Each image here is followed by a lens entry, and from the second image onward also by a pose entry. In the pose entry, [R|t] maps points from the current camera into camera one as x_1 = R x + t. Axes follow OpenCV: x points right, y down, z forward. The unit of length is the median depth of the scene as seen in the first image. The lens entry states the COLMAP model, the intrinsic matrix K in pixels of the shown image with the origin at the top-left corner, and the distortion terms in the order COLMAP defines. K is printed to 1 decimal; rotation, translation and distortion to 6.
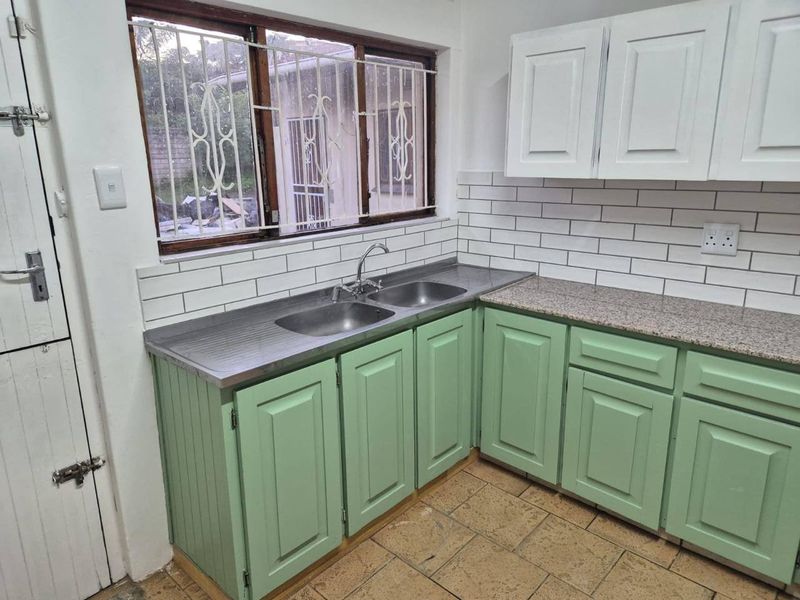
lens RADIAL K [[536.3, 0, 396.6], [0, 536.3, 297.6], [0, 0, 1]] dist [0.058976, -0.047155]
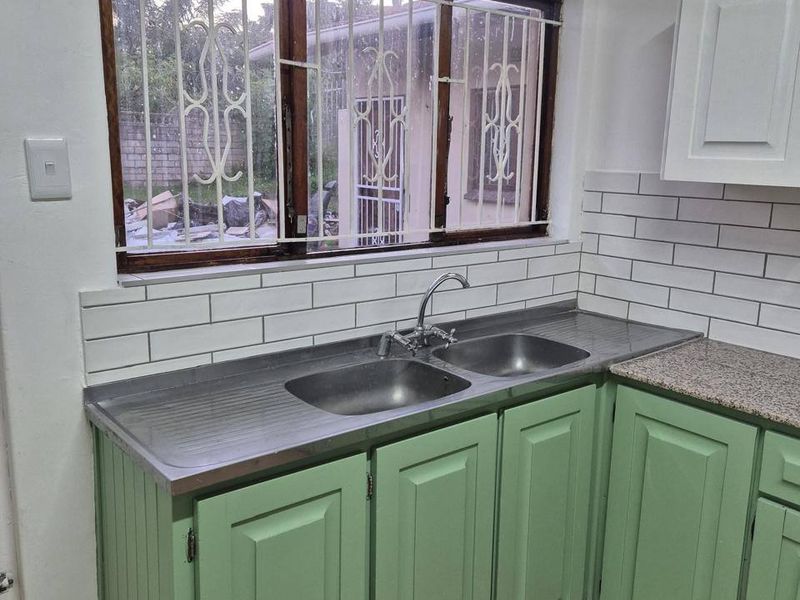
lens RADIAL K [[720.7, 0, 406.2], [0, 720.7, 297.9], [0, 0, 1]] dist [0.059650, -0.021438]
pose [[0.990662, 0.061912, -0.121472, 0.017874], [-0.069071, 0.996059, -0.055634, -0.019675], [0.117549, 0.063504, 0.991035, 0.136664]]
